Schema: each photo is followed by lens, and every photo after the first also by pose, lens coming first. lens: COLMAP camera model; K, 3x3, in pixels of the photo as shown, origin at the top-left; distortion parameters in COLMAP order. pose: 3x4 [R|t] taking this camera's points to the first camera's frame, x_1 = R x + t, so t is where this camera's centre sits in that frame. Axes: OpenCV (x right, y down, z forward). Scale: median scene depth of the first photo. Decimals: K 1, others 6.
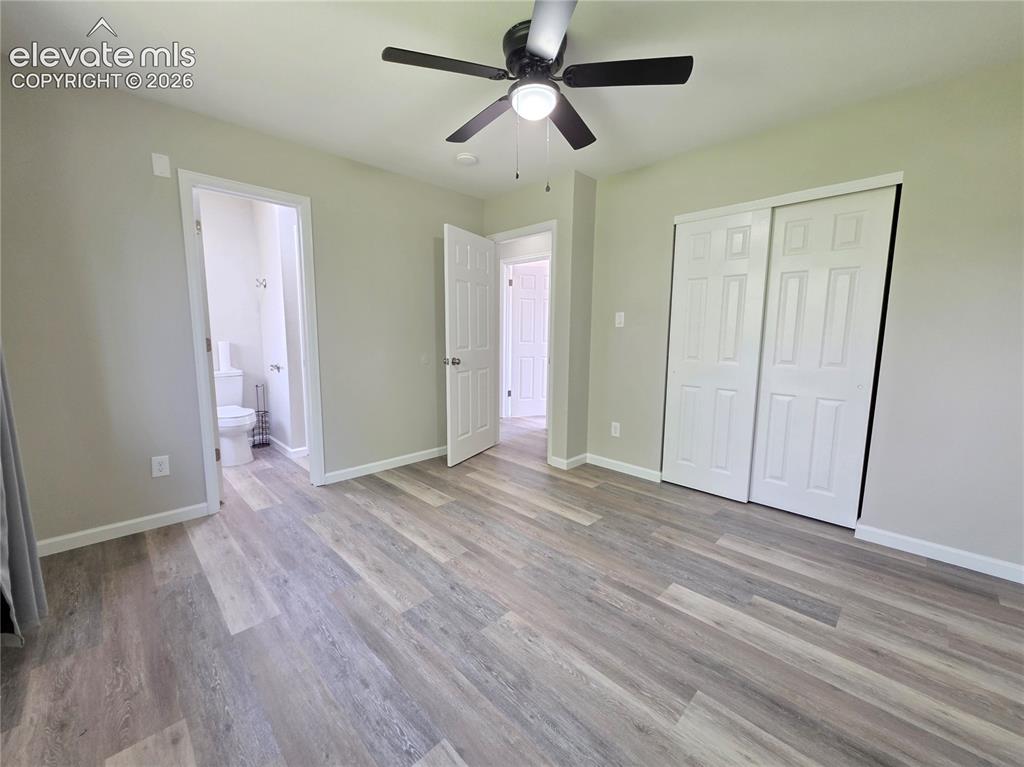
lens RADIAL K [[410.5, 0, 508.2], [0, 410.5, 382.2], [0, 0, 1]] dist [0.001458, -0.000097]
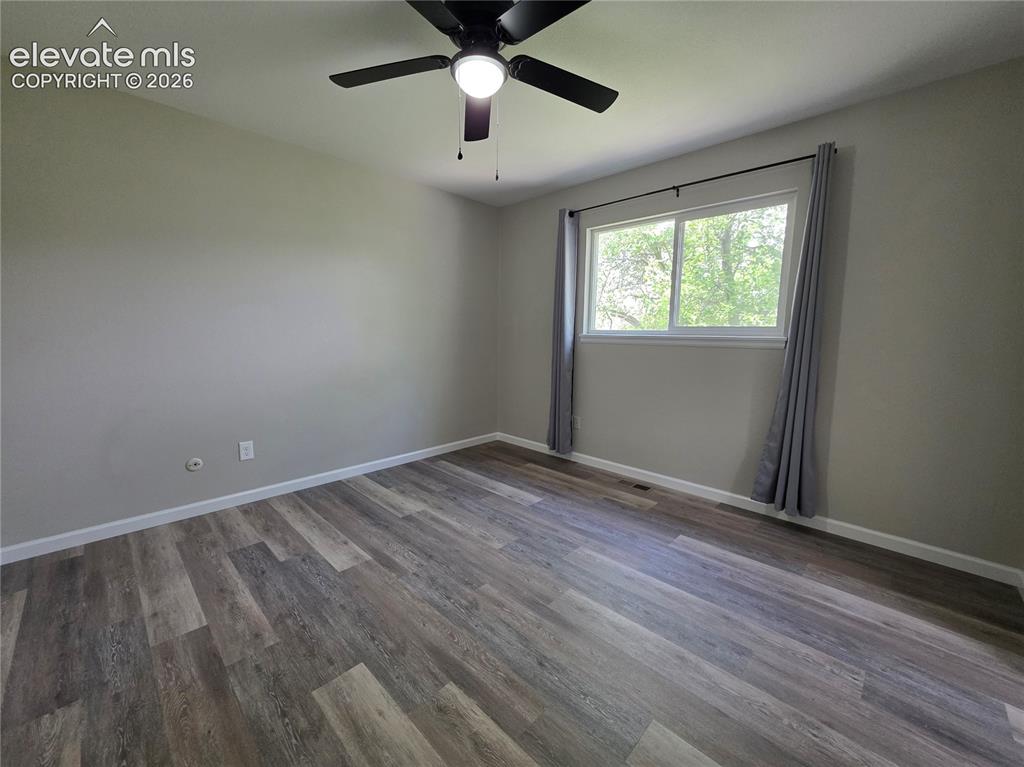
lens RADIAL K [[410.5, 0, 508.2], [0, 410.5, 382.2], [0, 0, 1]] dist [0.001458, -0.000097]
pose [[-0.999748, -0.017583, -0.013964, -0.001274], [-0.020481, 0.969004, 0.246195, -0.254365], [0.009203, 0.246418, -0.969120, 2.008578]]
